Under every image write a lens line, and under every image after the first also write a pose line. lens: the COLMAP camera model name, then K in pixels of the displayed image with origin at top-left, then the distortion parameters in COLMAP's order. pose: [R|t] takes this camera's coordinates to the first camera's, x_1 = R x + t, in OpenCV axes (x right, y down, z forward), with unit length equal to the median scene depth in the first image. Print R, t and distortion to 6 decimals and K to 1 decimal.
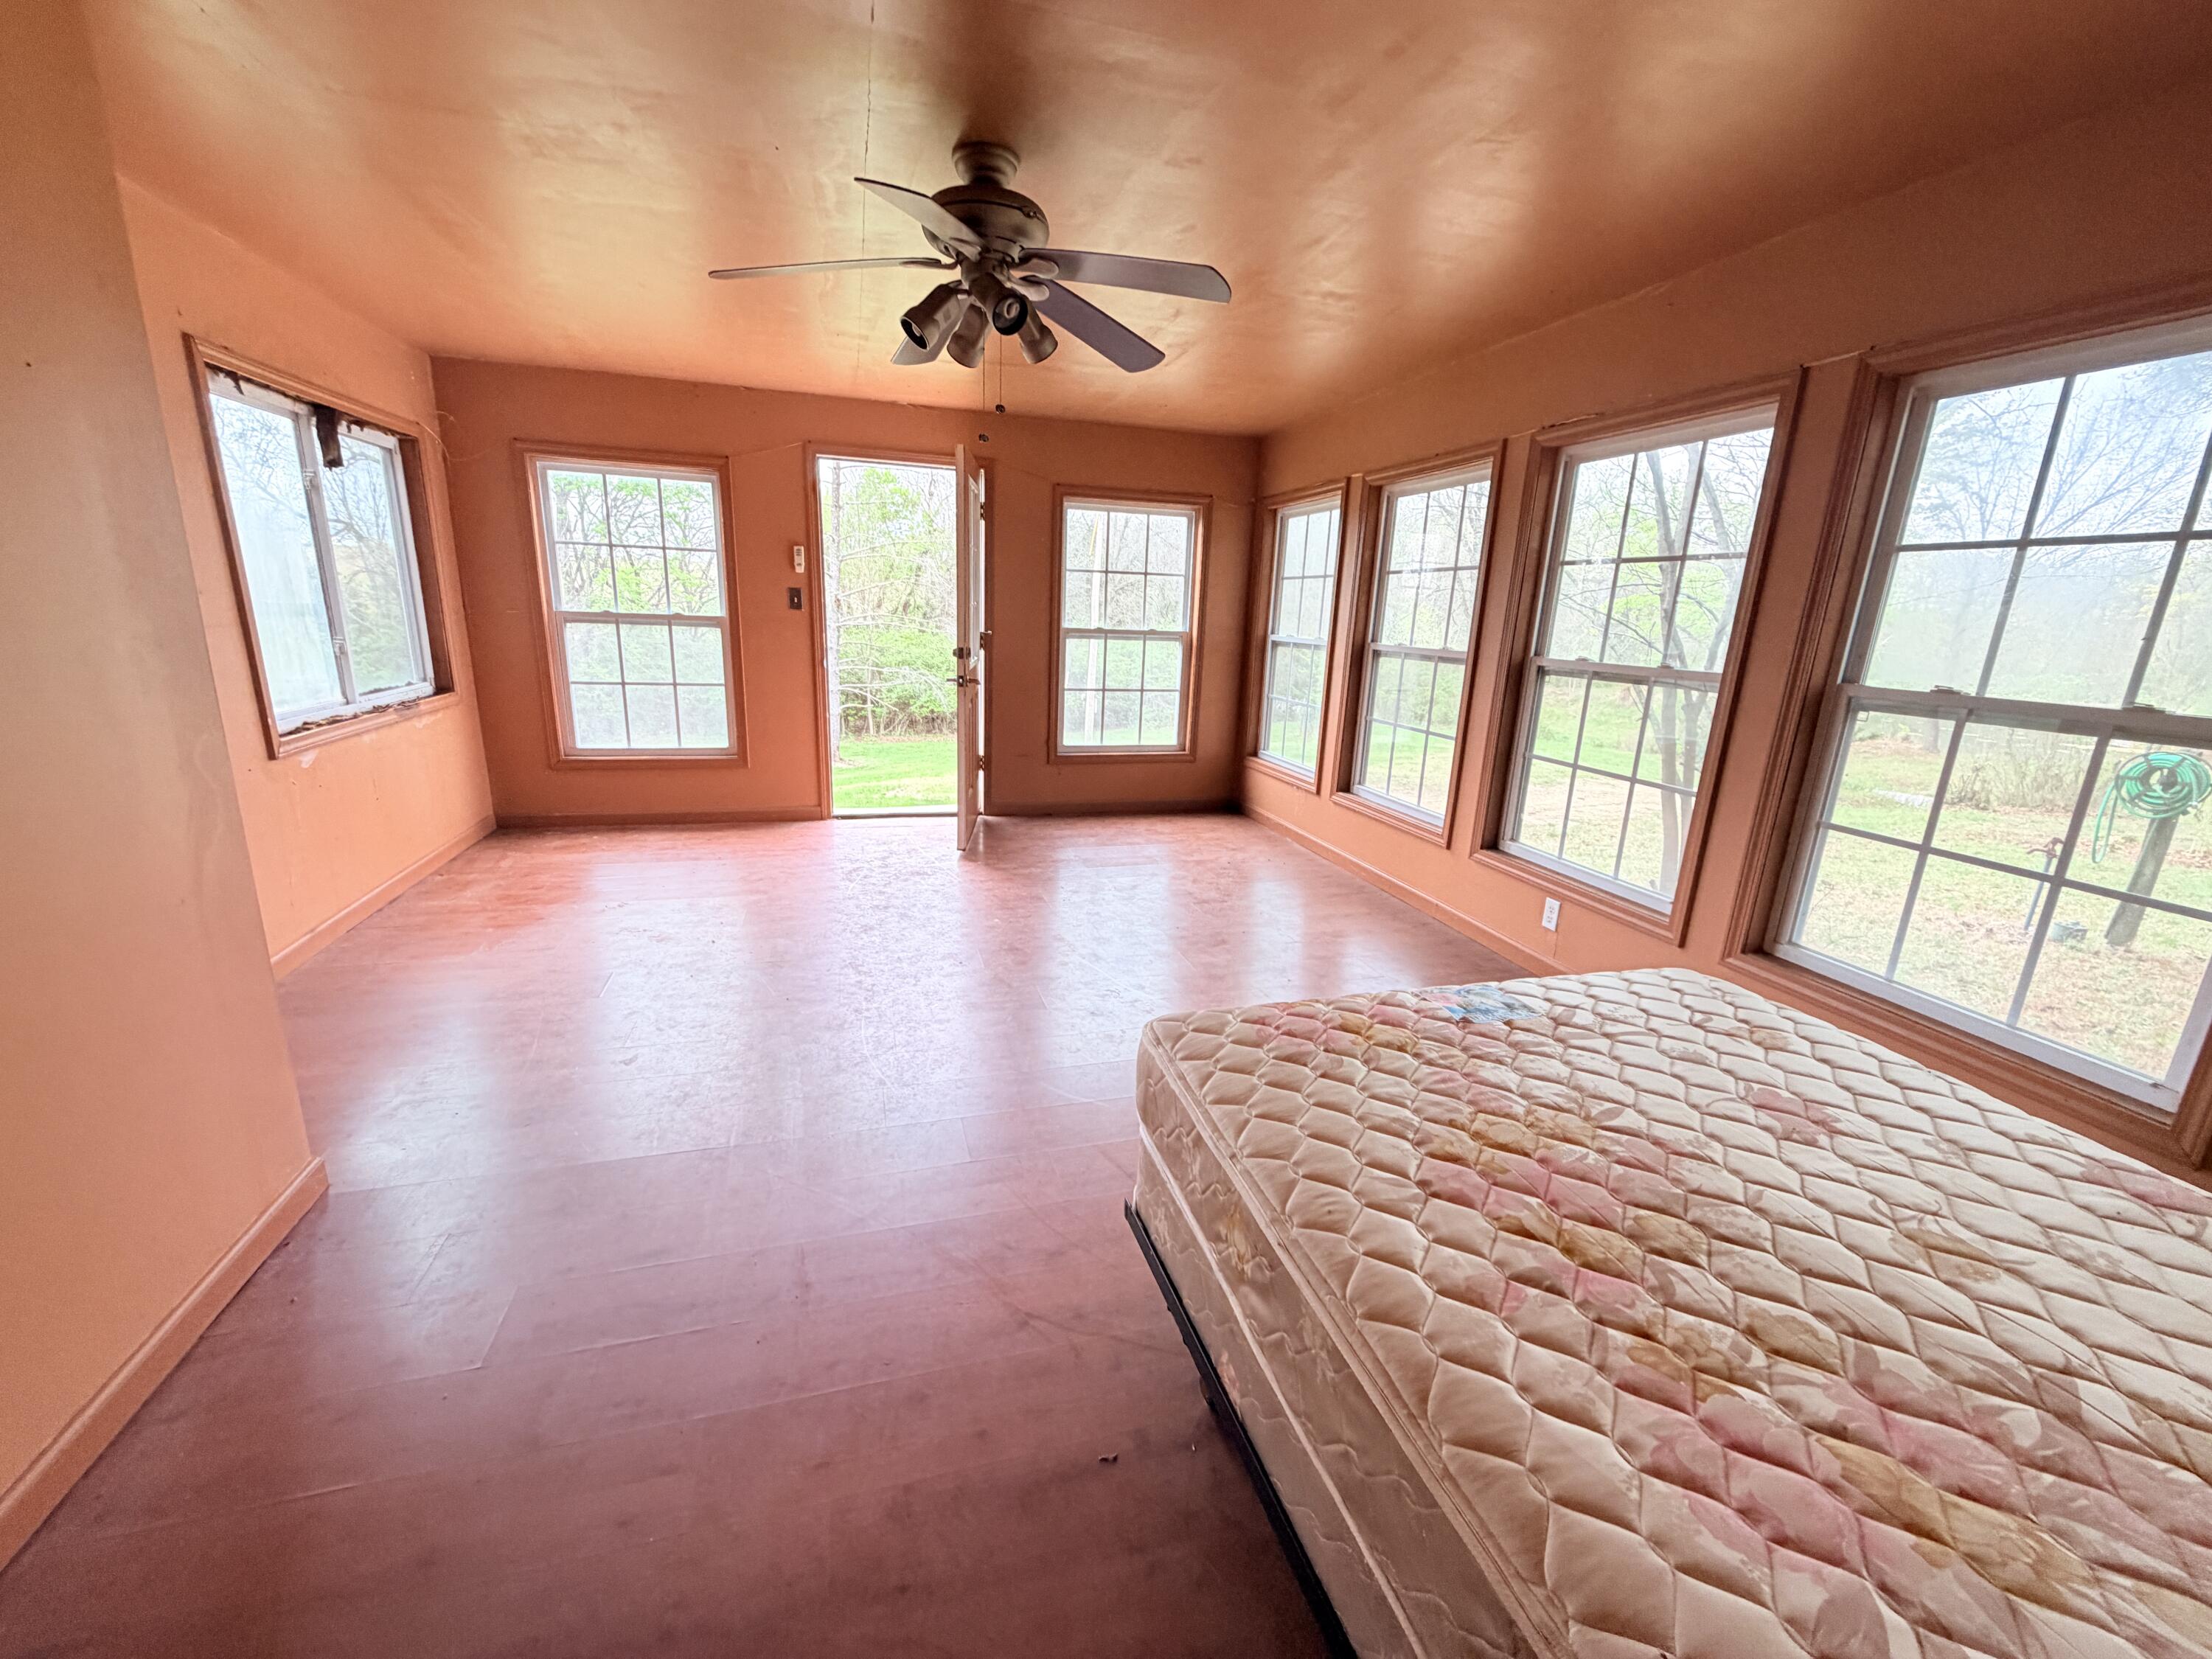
lens RADIAL K [[878.6, 0, 1094.4], [0, 878.6, 829.9], [0, 0, 1]] dist [-0.009486, 0.001106]
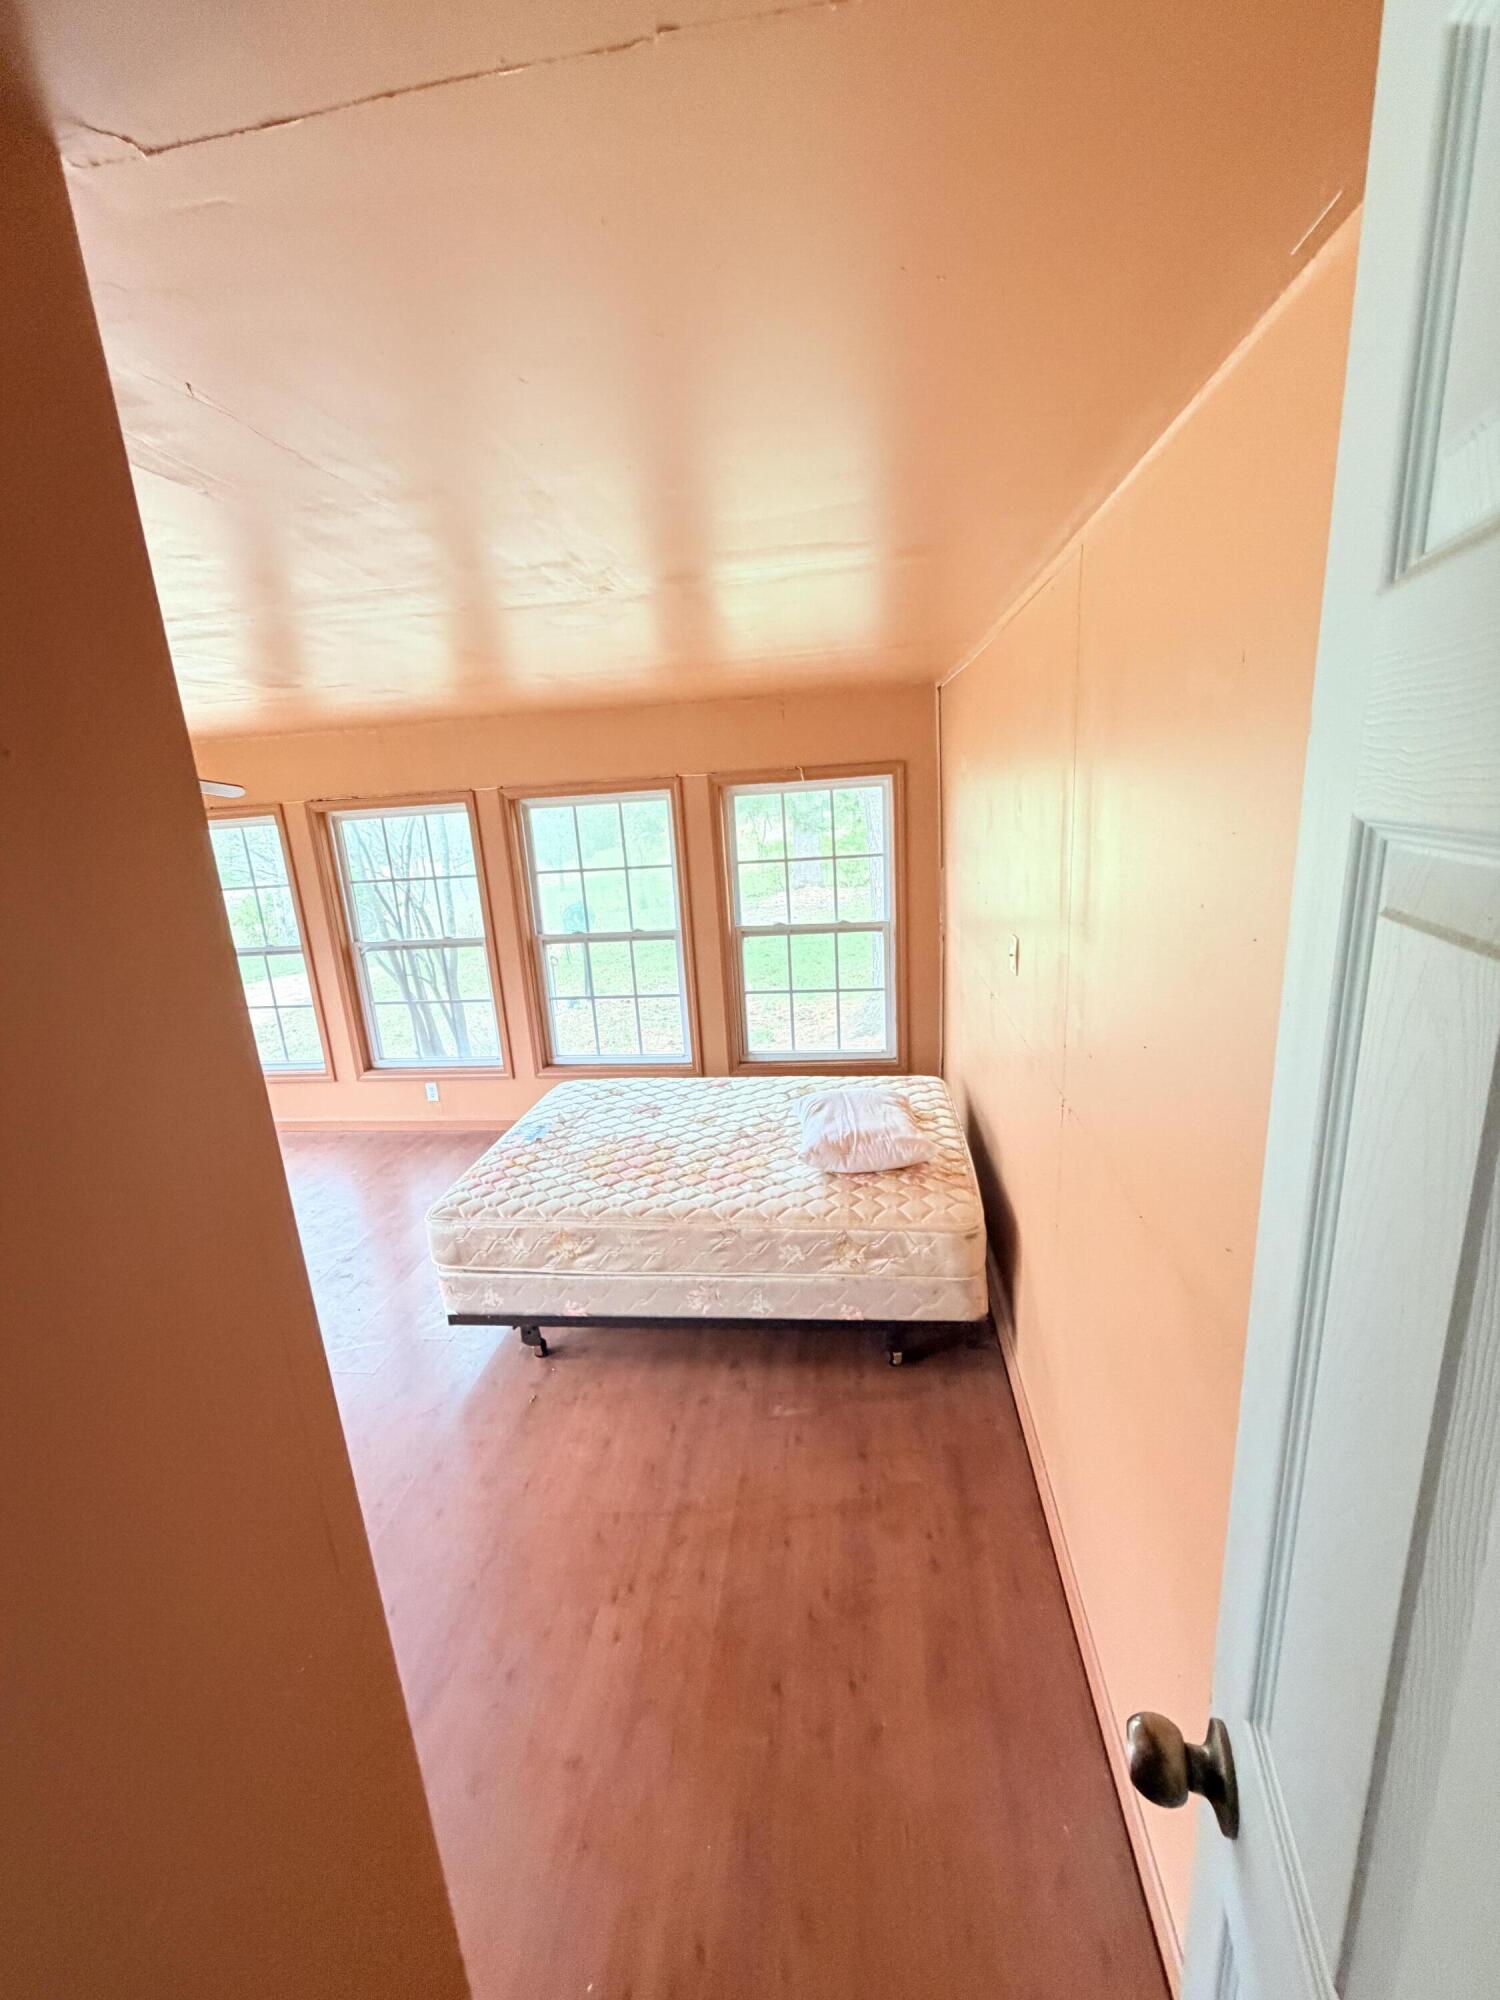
lens RADIAL K [[794.3, 0, 747.7], [0, 794.3, 991.6], [0, 0, 1]] dist [-0.009486, 0.001106]
pose [[0.376002, -0.281971, 0.882675, -1.109756], [0.301552, 0.937958, 0.171176, -0.336892], [-0.876178, 0.201810, 0.437703, -0.435727]]
